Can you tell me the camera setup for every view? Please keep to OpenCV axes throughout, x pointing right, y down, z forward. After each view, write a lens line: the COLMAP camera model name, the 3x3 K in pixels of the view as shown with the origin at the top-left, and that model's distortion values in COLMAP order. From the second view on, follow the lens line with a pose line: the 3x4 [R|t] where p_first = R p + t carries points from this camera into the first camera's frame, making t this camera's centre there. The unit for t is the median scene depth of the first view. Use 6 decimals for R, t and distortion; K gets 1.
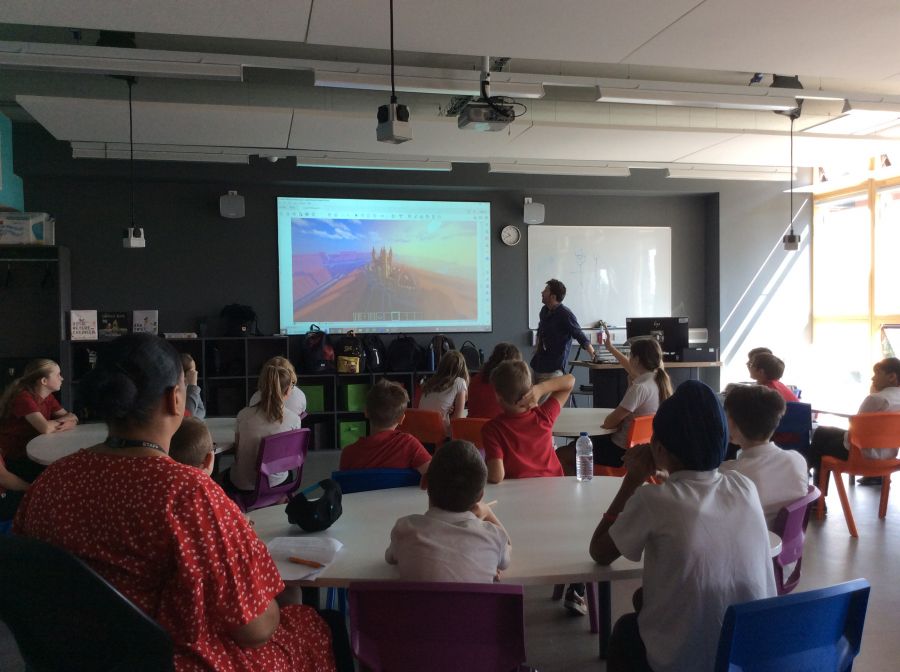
lens RADIAL K [[804.8, 0, 450.0], [0, 804.8, 336.0], [0, 0, 1]] dist [0.092583, -0.182618]
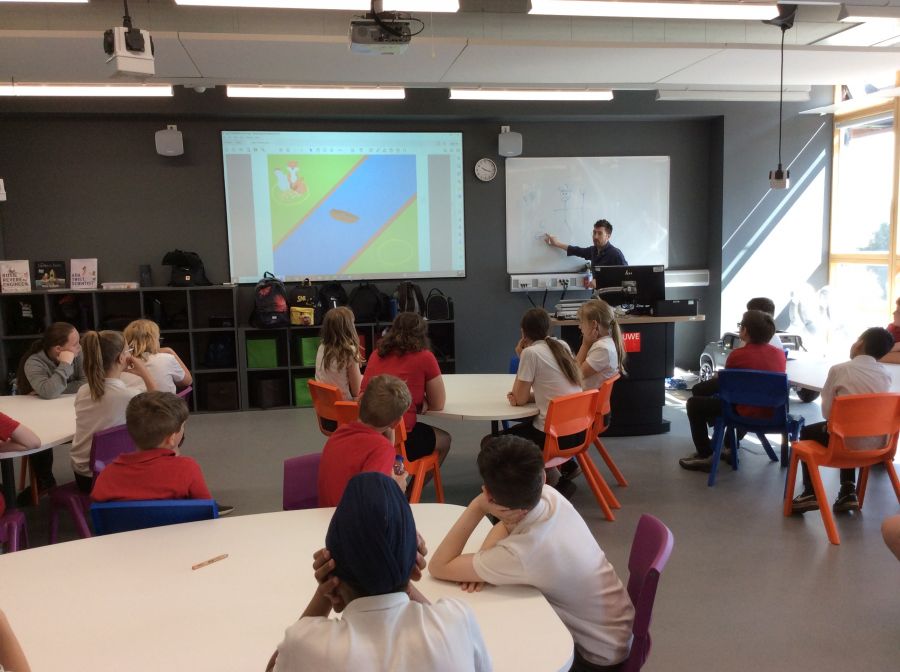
lens RADIAL K [[804.8, 0, 450.0], [0, 804.8, 336.0], [0, 0, 1]] dist [0.092583, -0.182618]
pose [[0.998102, -0.003449, -0.061484, 0.096885], [0.009161, 0.995636, 0.092869, -0.025472], [0.060896, -0.093256, 0.993778, 0.090176]]
